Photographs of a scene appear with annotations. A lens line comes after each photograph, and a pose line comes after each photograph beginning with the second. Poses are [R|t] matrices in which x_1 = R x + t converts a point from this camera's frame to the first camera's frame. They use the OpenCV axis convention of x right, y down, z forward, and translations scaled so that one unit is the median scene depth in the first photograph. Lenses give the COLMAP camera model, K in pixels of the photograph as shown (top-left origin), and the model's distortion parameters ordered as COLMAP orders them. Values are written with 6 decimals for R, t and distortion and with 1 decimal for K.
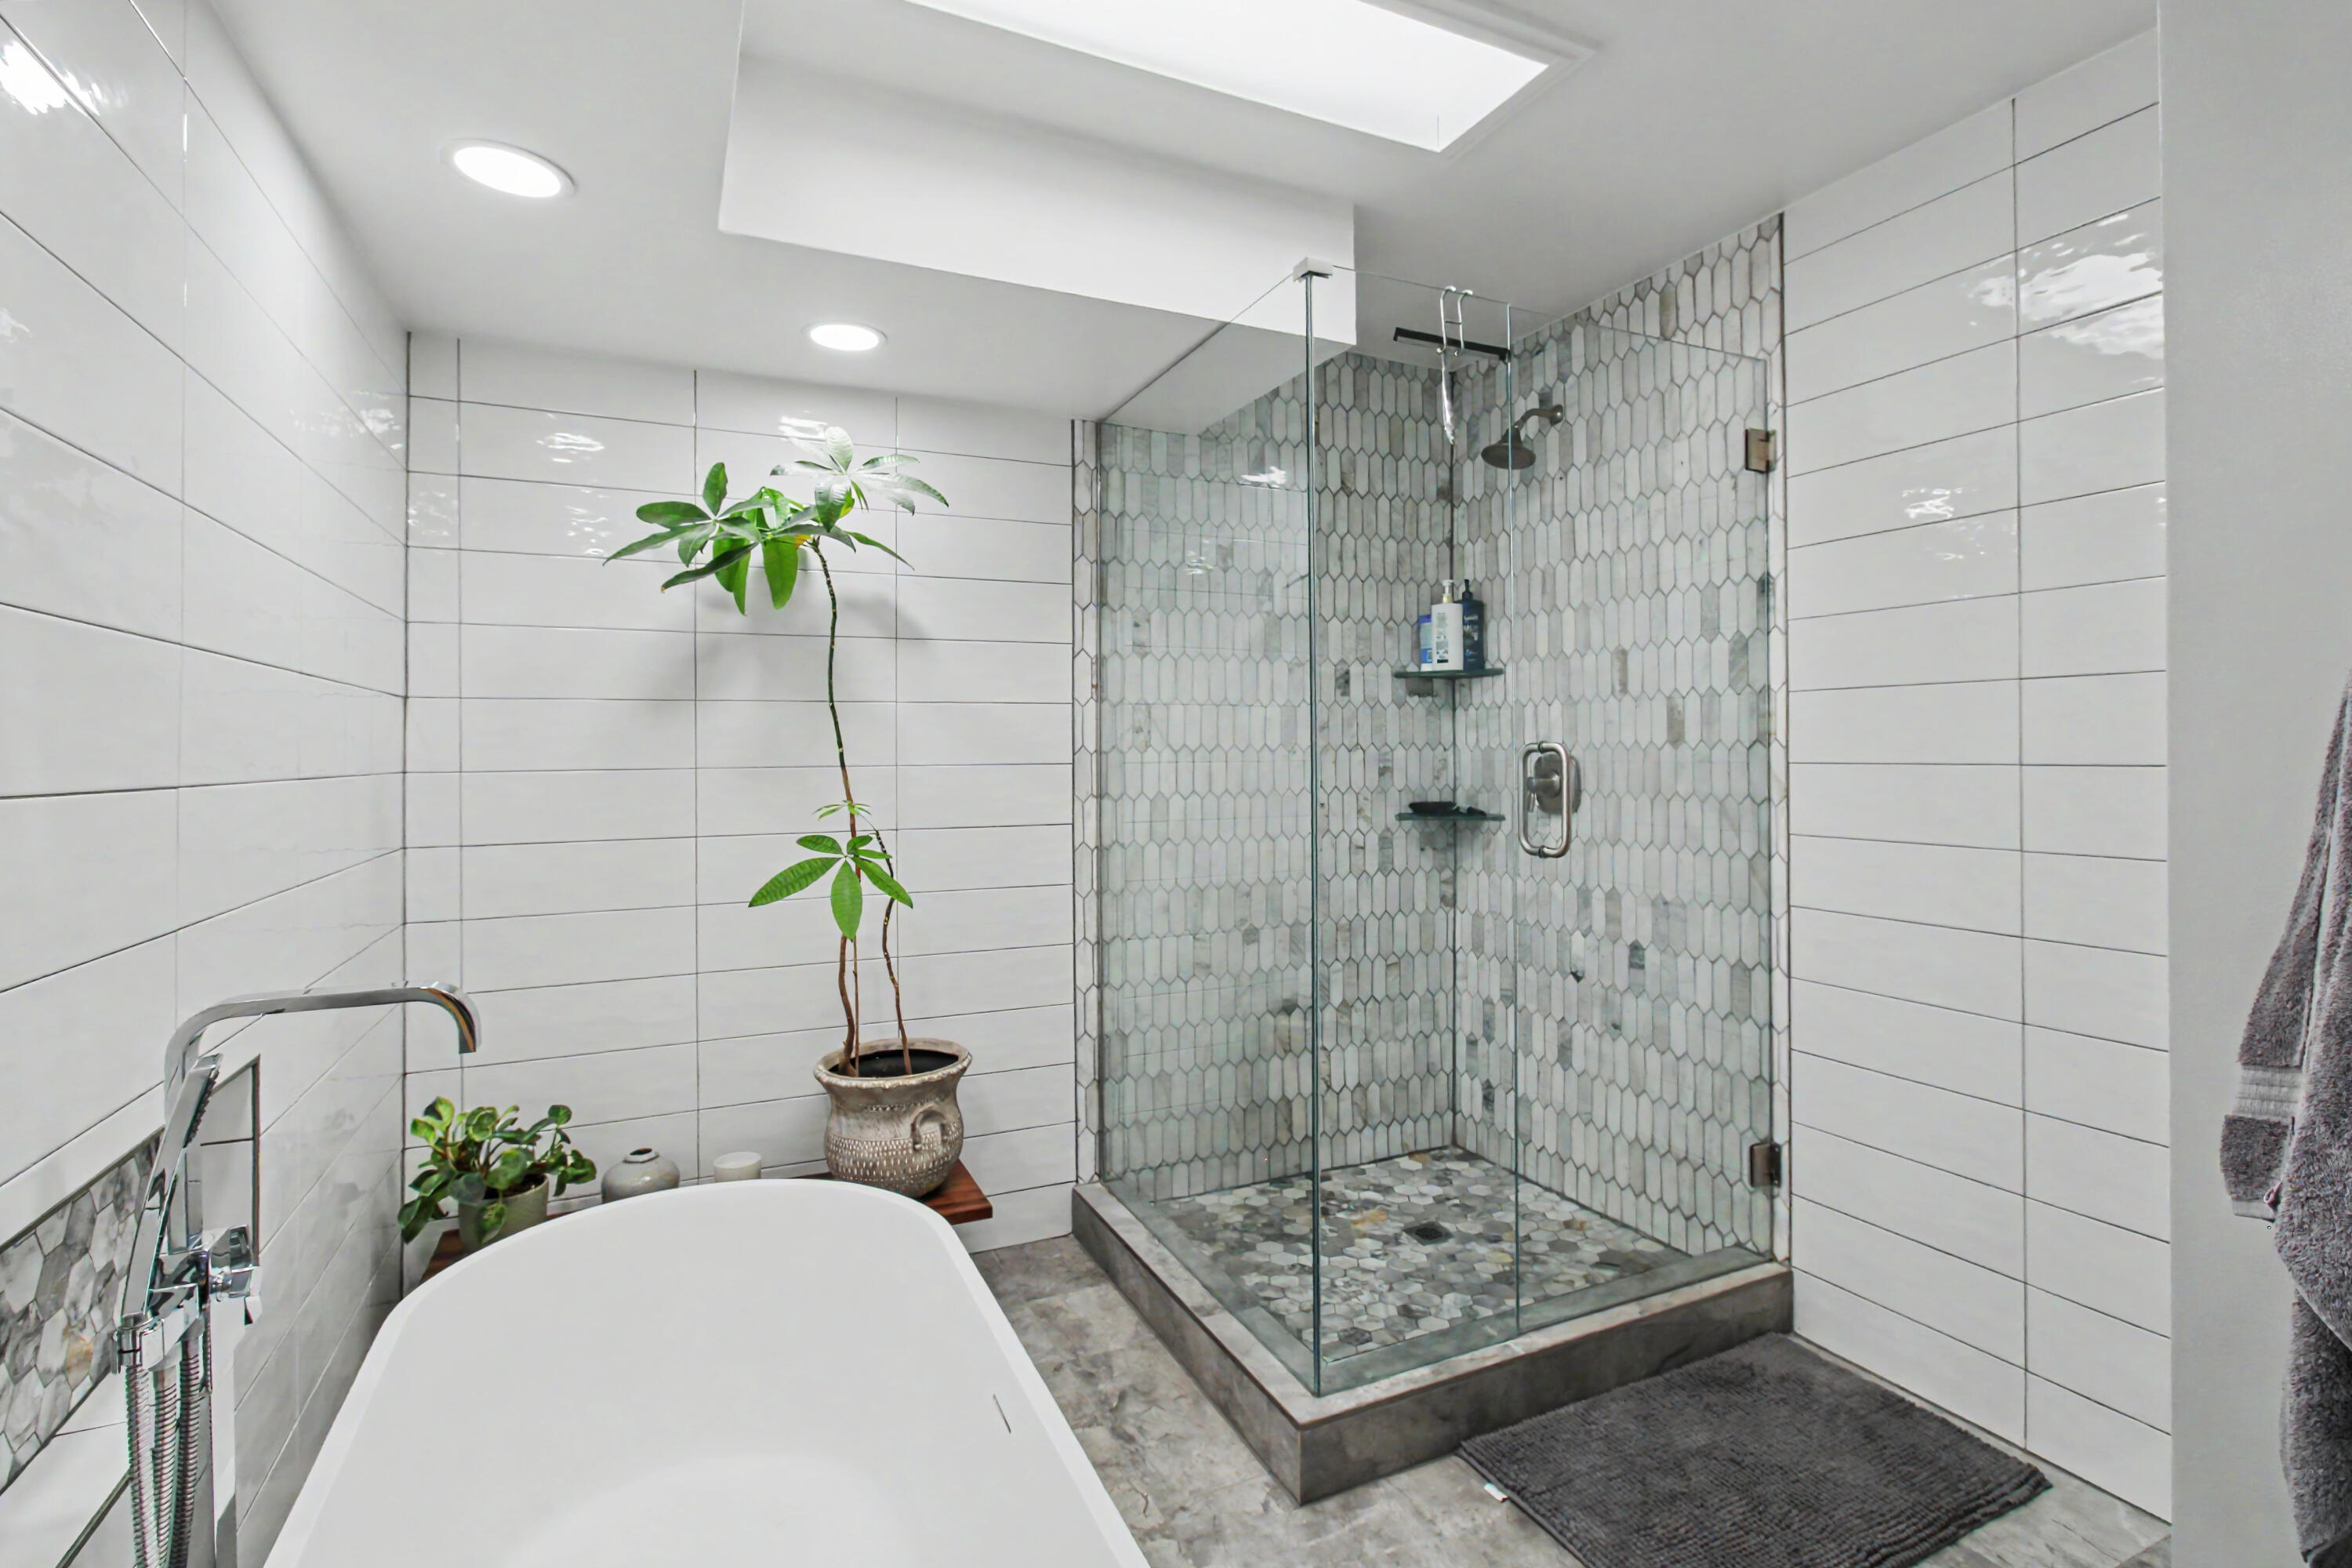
lens RADIAL K [[1111.7, 0, 1182.6], [0, 1111.7, 738.8], [0, 0, 1]] dist [-0.031604, 0.024581]
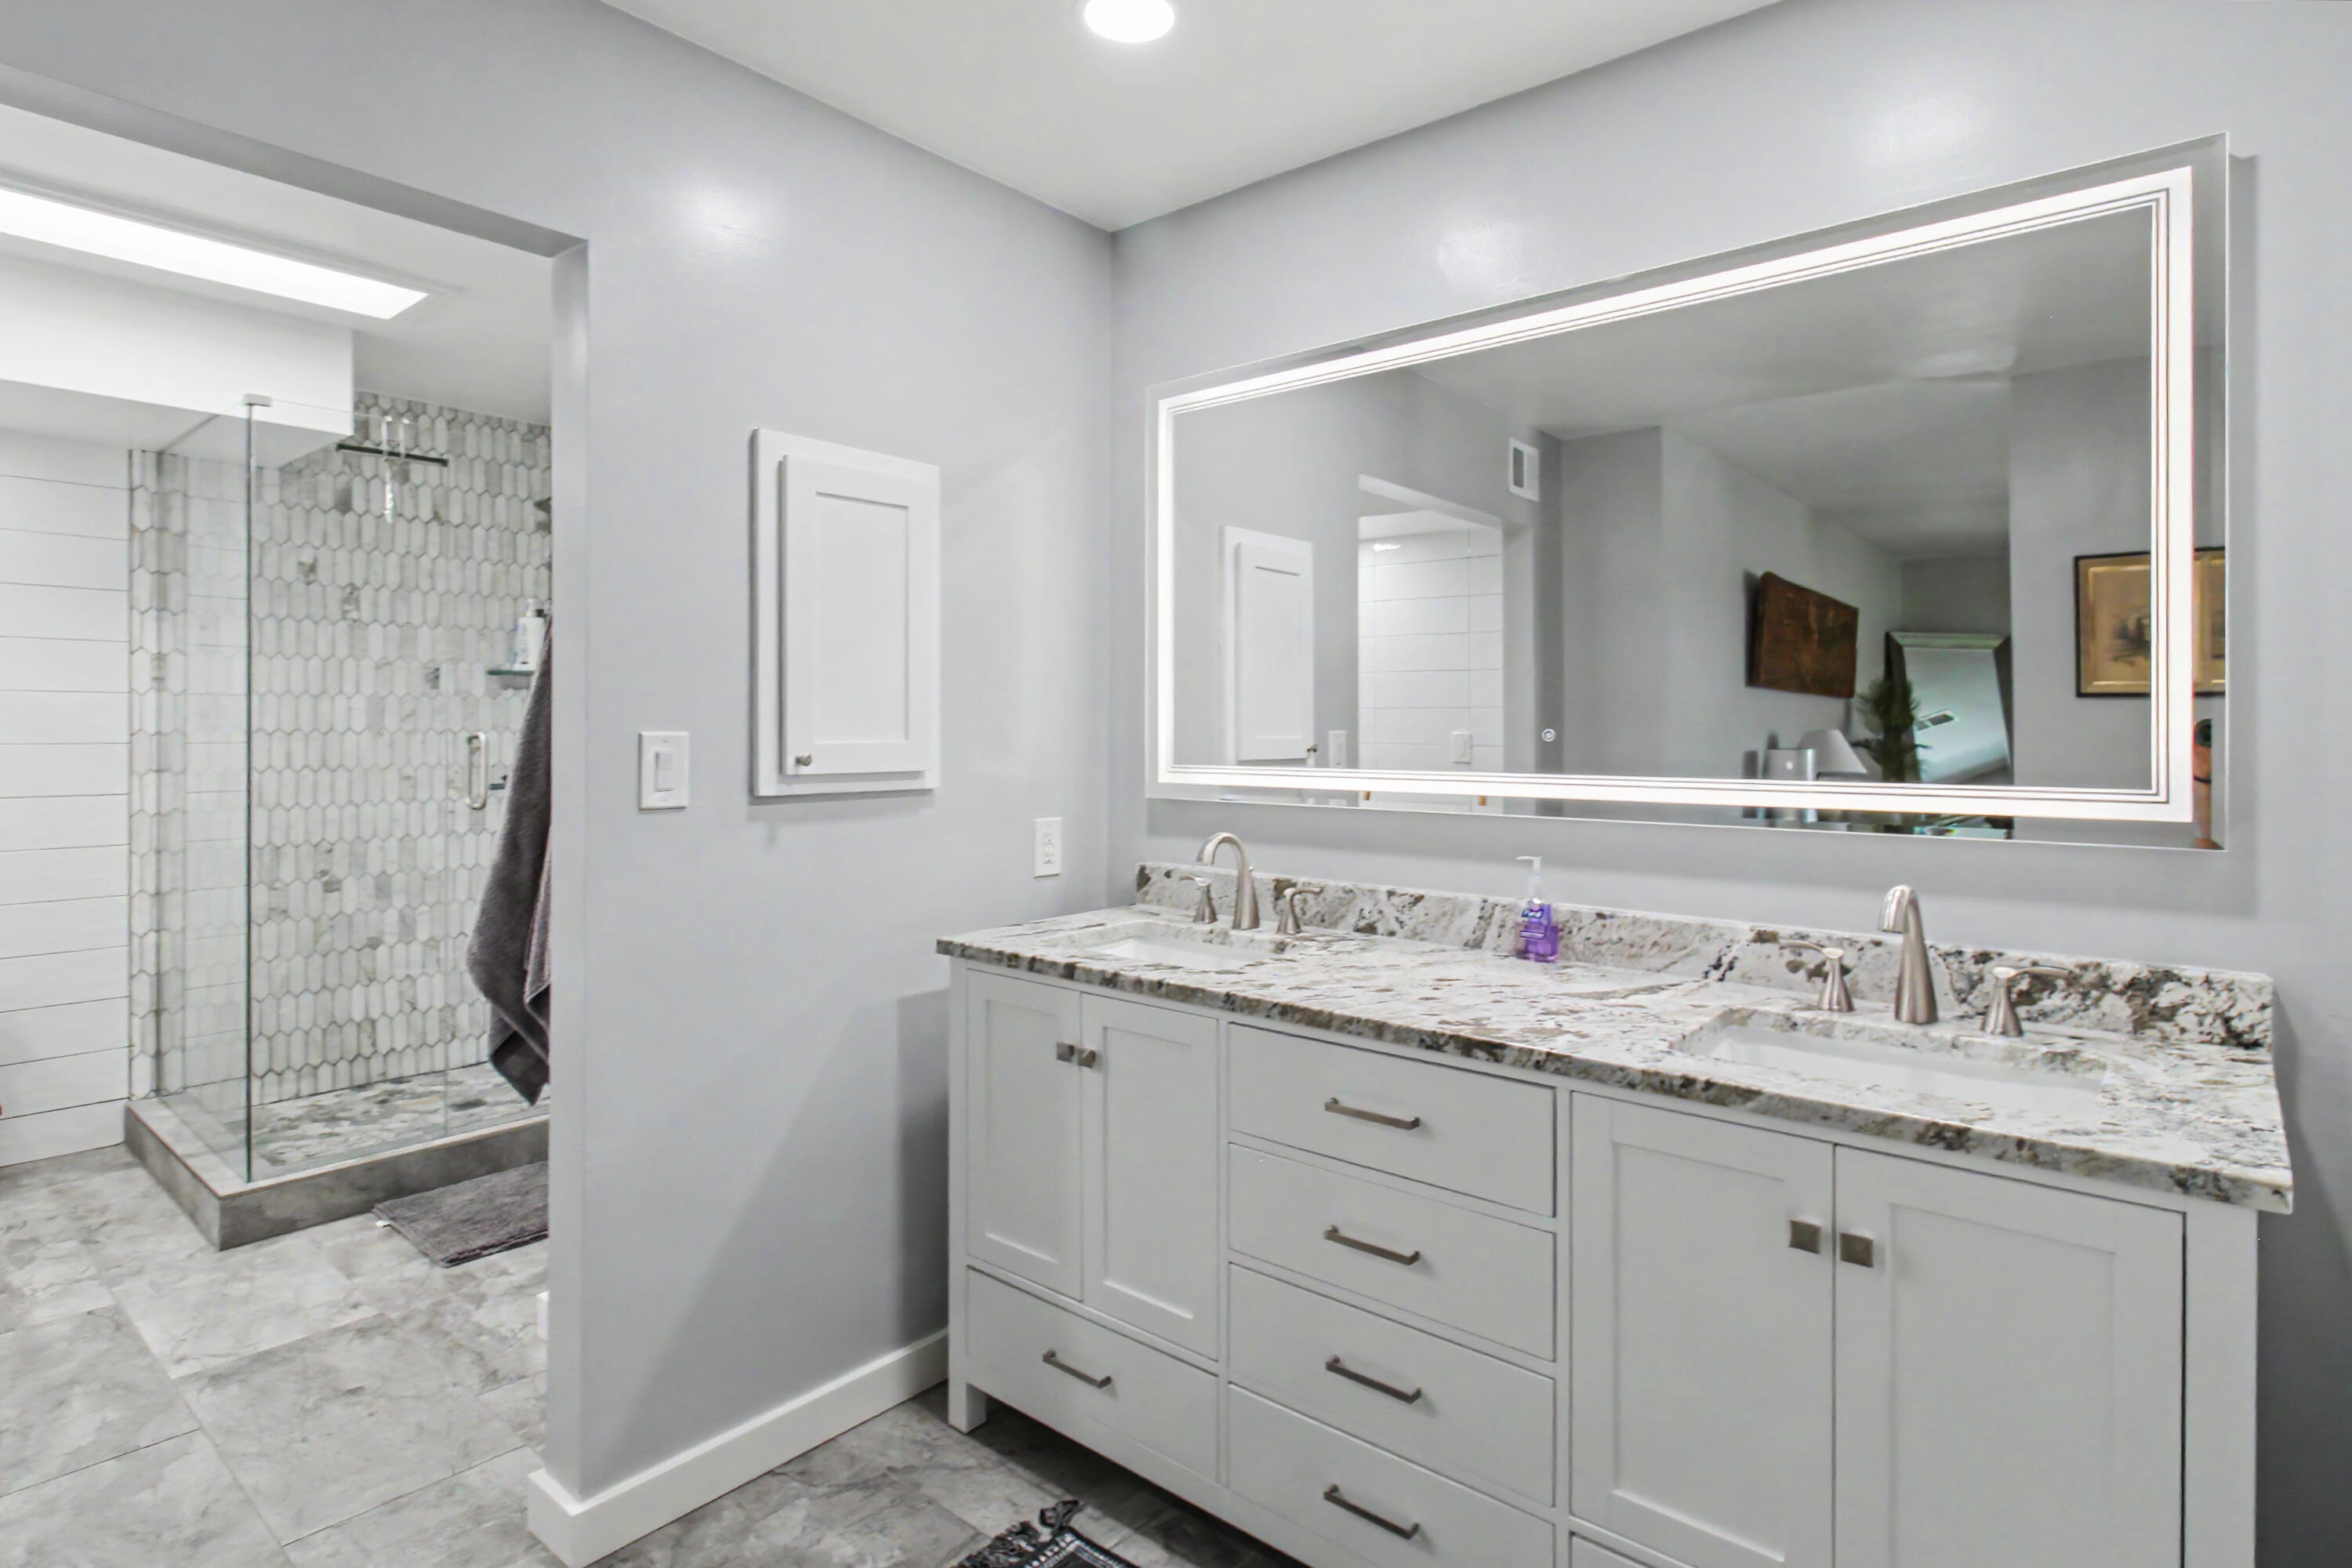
lens RADIAL K [[1225.2, 0, 1188.1], [0, 1225.2, 729.2], [0, 0, 1]] dist [0.001092, -0.001361]
pose [[0.909235, 0.008654, 0.416194, 0.379127], [-0.013983, 0.999855, 0.009758, -0.020926], [-0.416049, -0.014692, 0.909223, -0.644140]]
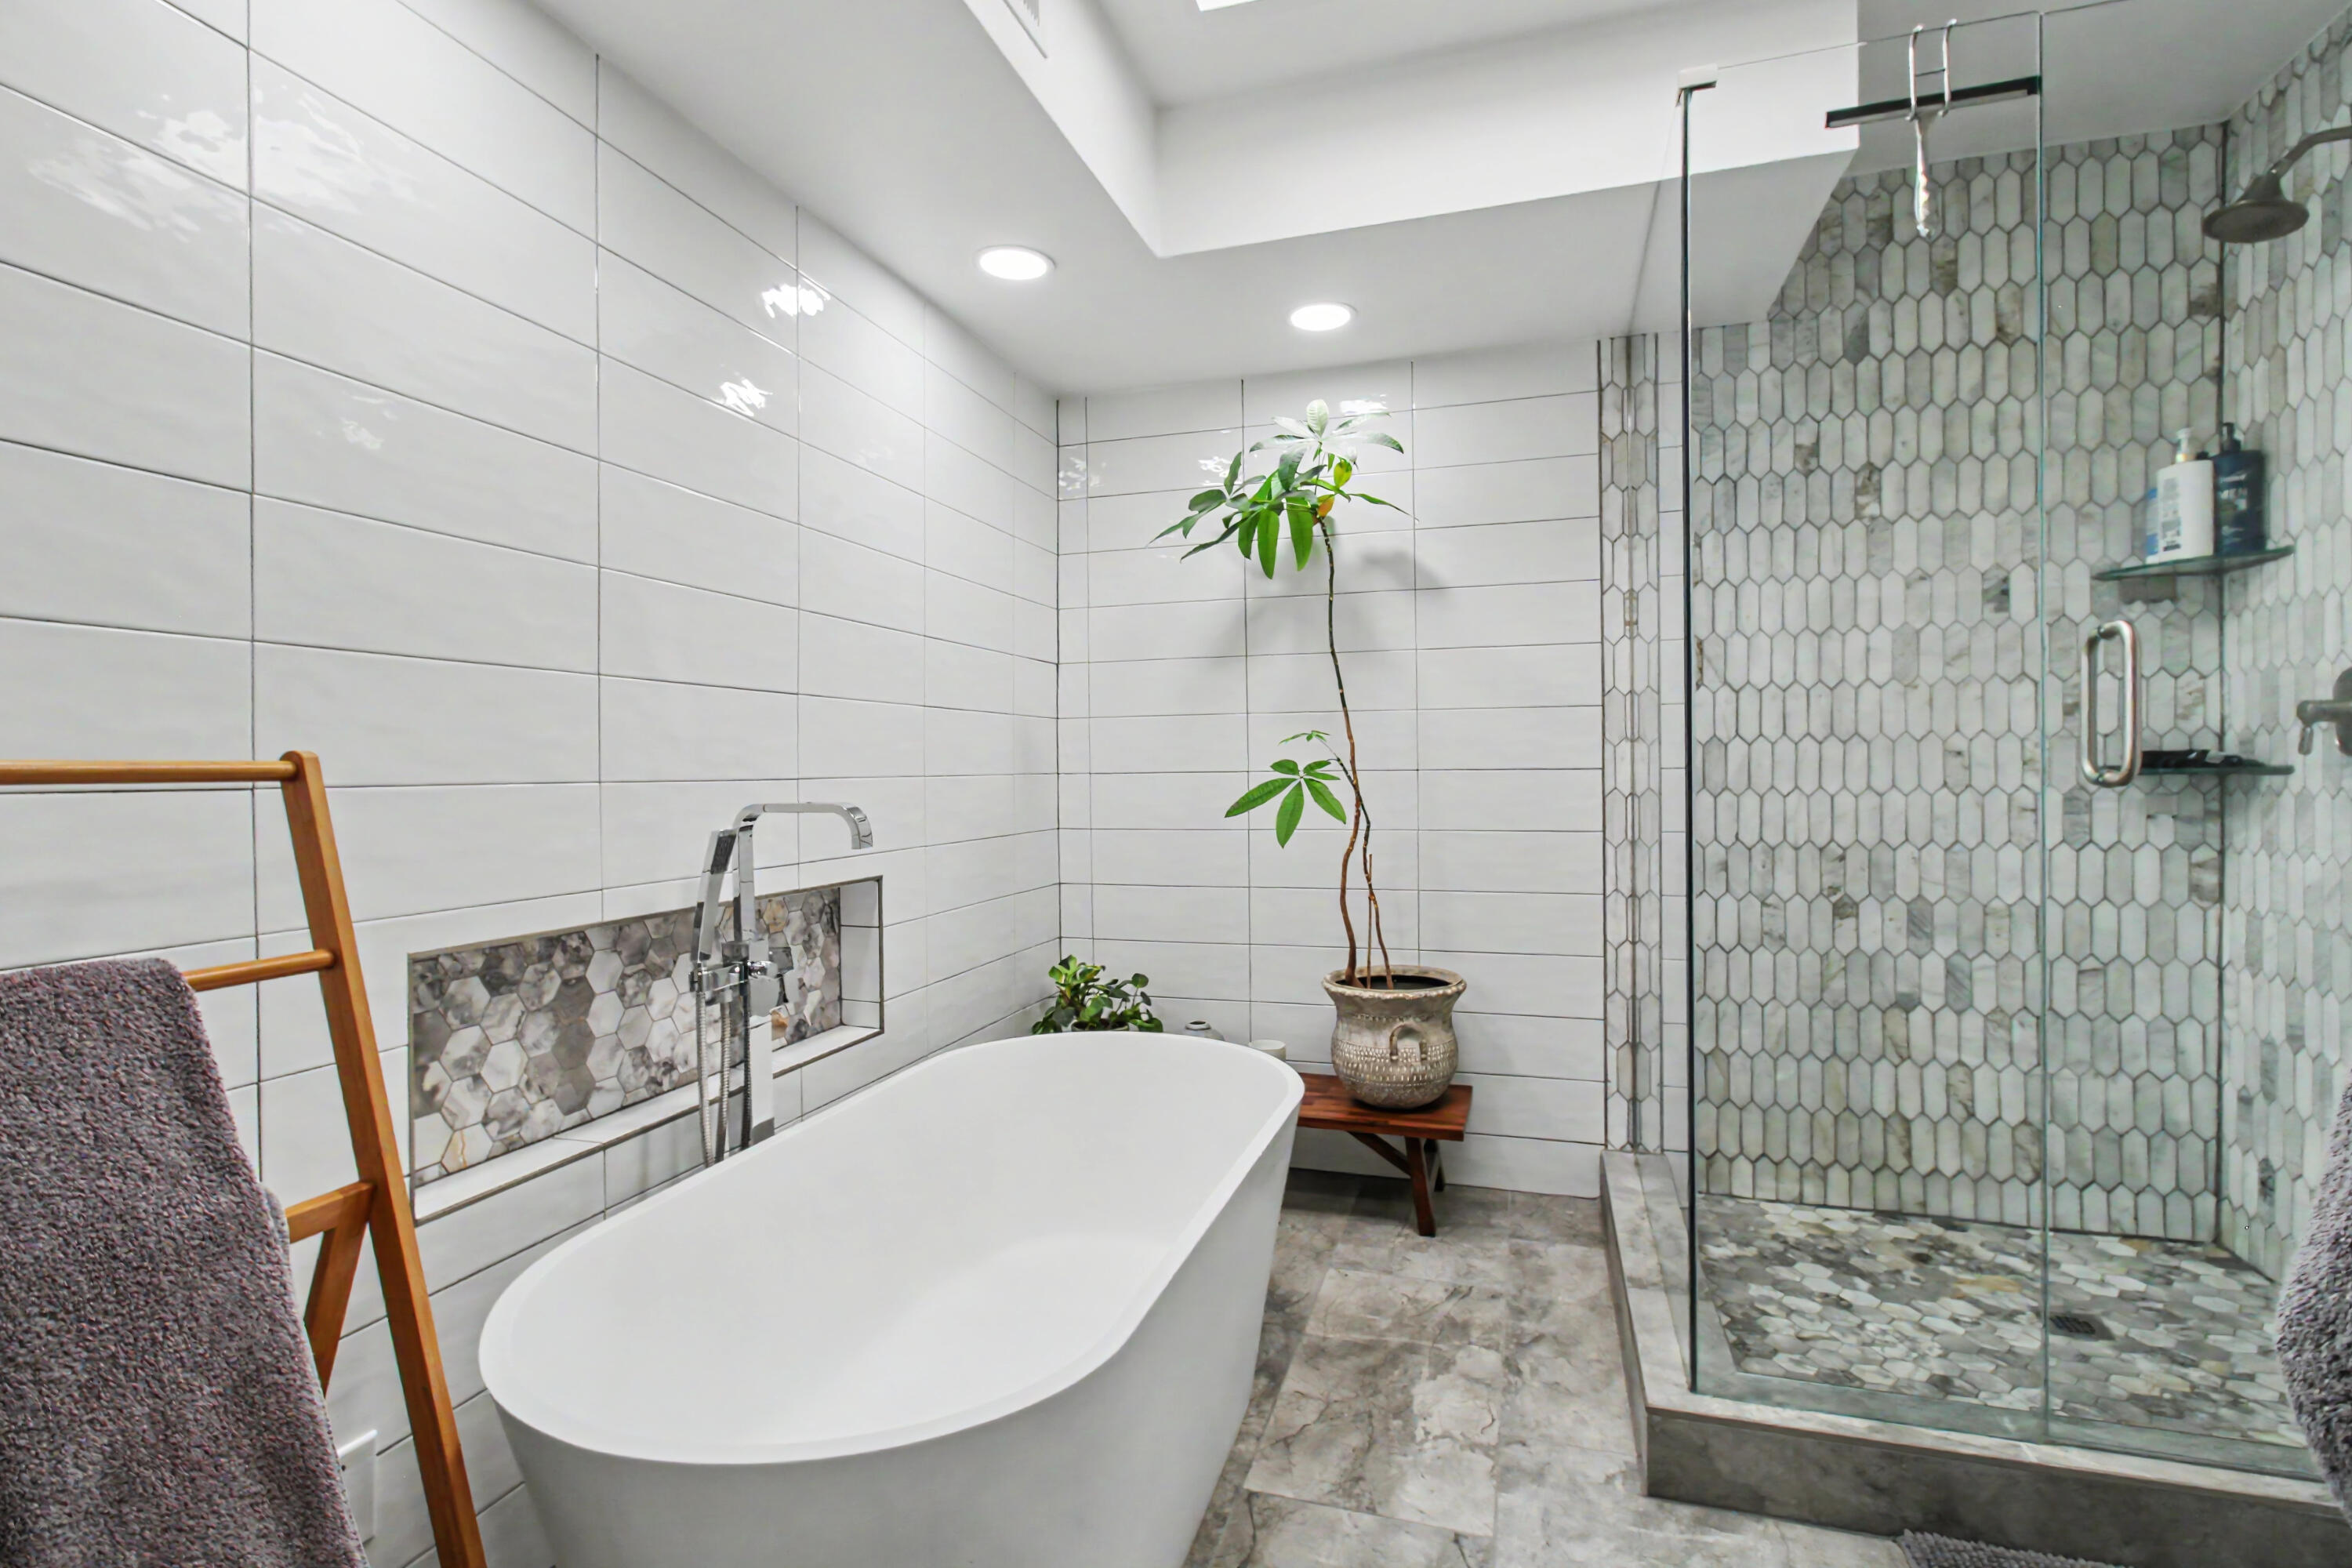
lens RADIAL K [[1099.9, 0, 1189.1], [0, 1099.9, 775.1], [0, 0, 1]] dist [0.002564, 0.000335]
pose [[0.735877, 0.003151, -0.677108, 0.277622], [0.012724, 0.999748, 0.018481, 0.059555], [0.676995, -0.022215, 0.735652, 0.068404]]
